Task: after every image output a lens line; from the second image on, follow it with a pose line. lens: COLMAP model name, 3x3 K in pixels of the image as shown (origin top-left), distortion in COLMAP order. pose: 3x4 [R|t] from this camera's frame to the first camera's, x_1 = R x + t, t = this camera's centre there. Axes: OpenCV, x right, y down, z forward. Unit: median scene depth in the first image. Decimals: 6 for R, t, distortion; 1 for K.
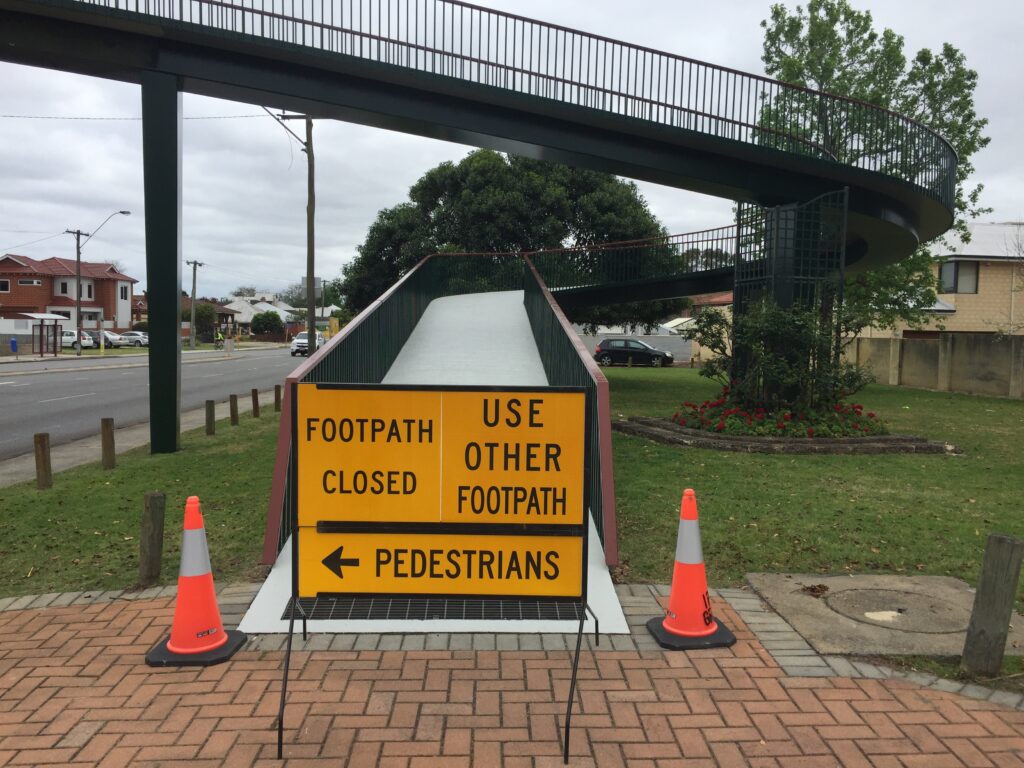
lens RADIAL K [[957.6, 0, 512.0], [0, 957.6, 384.0], [0, 0, 1]] dist [0.068520, -0.001405]
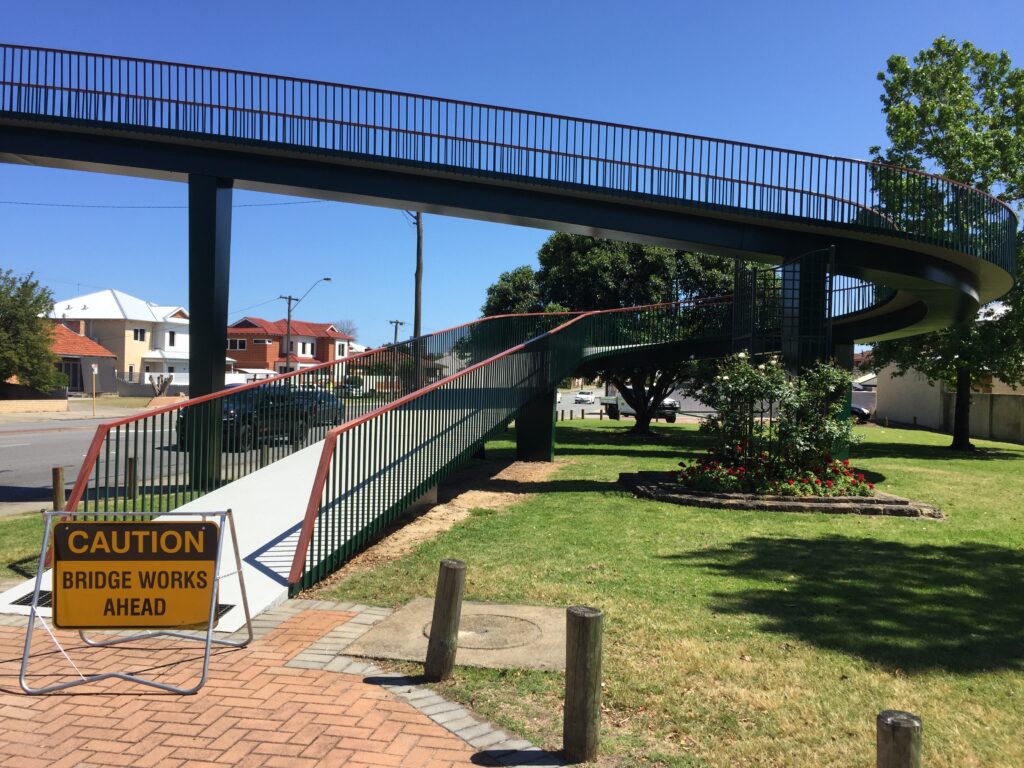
lens RADIAL K [[957.6, 0, 512.0], [0, 957.6, 384.0], [0, 0, 1]] dist [0.068520, -0.001405]
pose [[0.966950, 0.006044, -0.254893, 0.293153], [-0.020153, 0.998403, -0.052778, -0.002103], [0.254167, 0.056171, 0.965528, -0.053944]]
